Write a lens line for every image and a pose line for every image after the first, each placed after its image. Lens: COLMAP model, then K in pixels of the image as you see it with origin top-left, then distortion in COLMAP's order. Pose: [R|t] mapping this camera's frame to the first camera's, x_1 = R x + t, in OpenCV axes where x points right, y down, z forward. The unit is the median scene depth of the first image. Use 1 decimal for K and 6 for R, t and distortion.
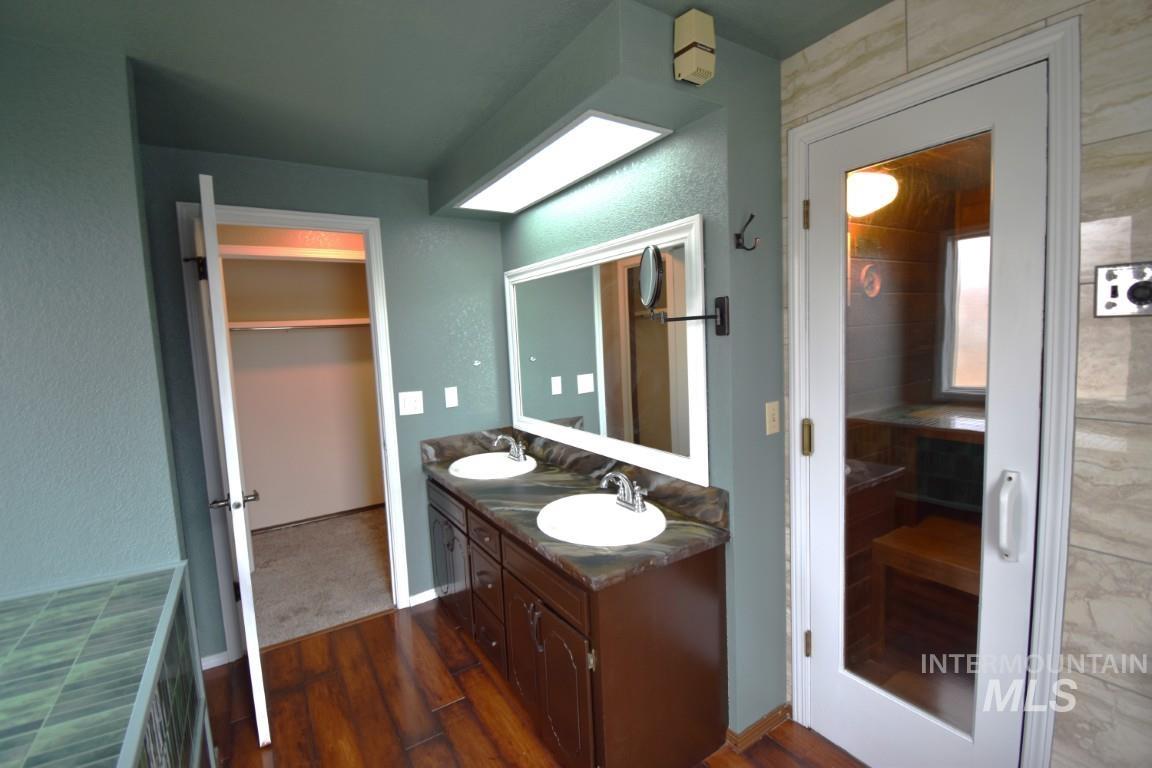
lens RADIAL K [[513.2, 0, 576.0], [0, 513.2, 384.0], [0, 0, 1]] dist [0.017145, -0.024892]
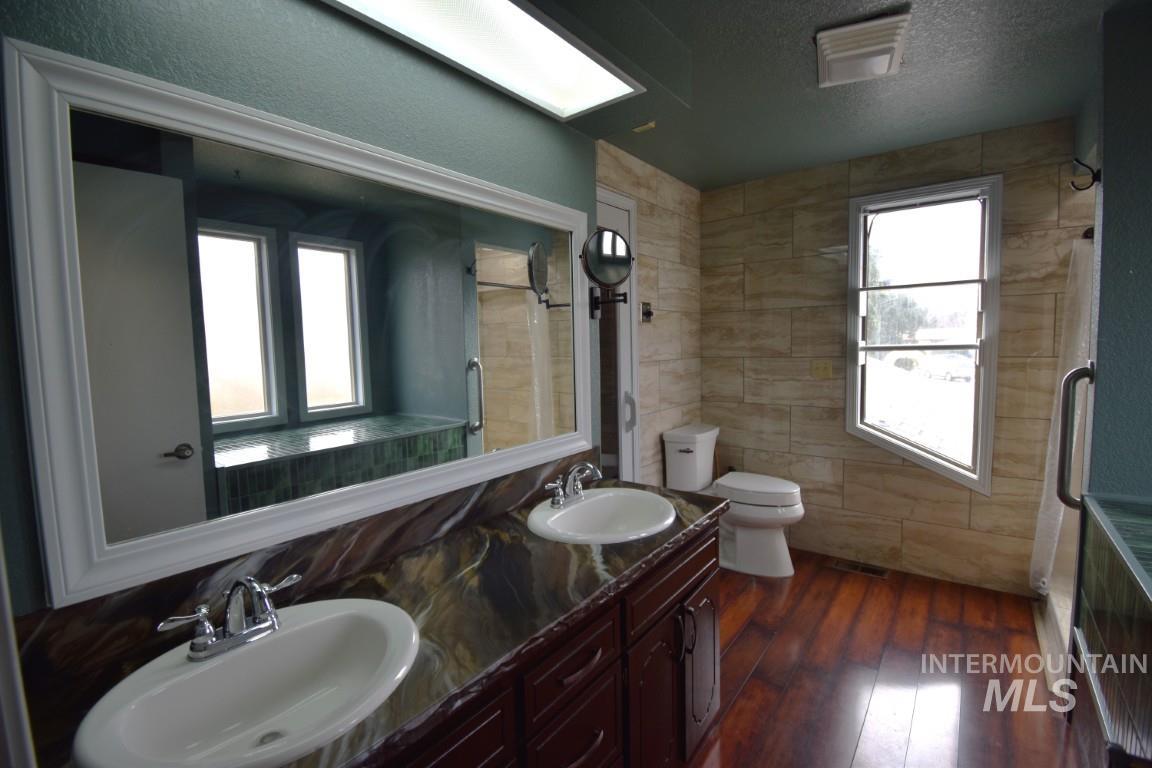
lens RADIAL K [[513.2, 0, 576.0], [0, 513.2, 384.0], [0, 0, 1]] dist [0.017145, -0.024892]
pose [[-0.343895, -0.022998, 0.938726, -0.710407], [0.126212, 0.989497, 0.070478, -0.028677], [-0.930487, 0.142715, -0.337381, 1.209863]]
